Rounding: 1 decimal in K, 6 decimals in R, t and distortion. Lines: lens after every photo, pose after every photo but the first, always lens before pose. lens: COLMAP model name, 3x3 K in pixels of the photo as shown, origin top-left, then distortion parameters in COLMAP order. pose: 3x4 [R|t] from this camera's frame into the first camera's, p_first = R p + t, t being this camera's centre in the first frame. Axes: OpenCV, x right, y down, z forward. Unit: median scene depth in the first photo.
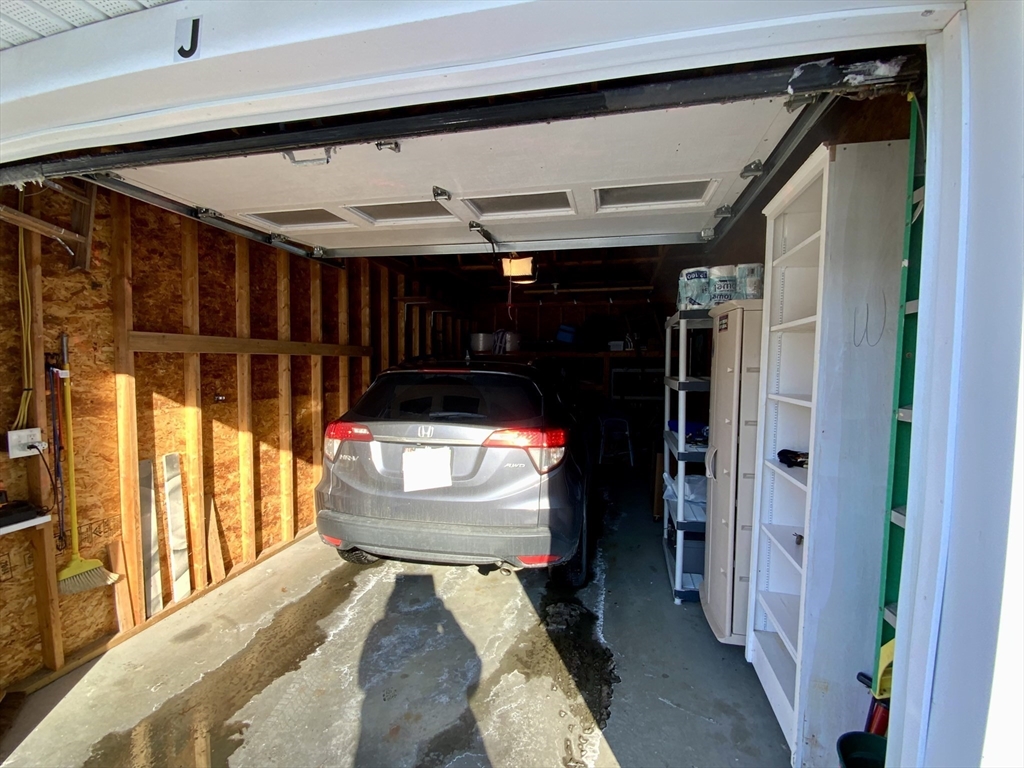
lens RADIAL K [[449.6, 0, 513.2], [0, 449.6, 388.1], [0, 0, 1]] dist [0.032799, 0.000182]
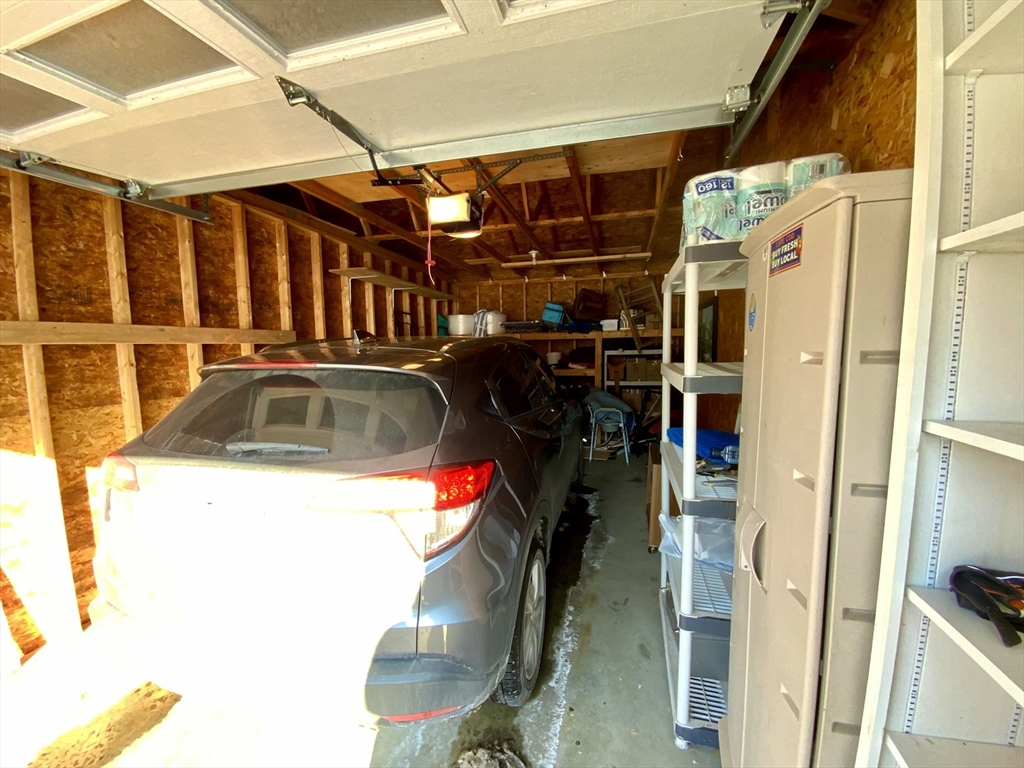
lens RADIAL K [[412.8, 0, 512.7], [0, 412.8, 386.9], [0, 0, 1]] dist [0.001395, -0.007794]
pose [[0.999239, -0.017992, -0.034598, 0.146052], [0.019421, 0.998954, 0.041404, -0.022977], [0.033817, -0.042045, 0.998543, 0.410000]]
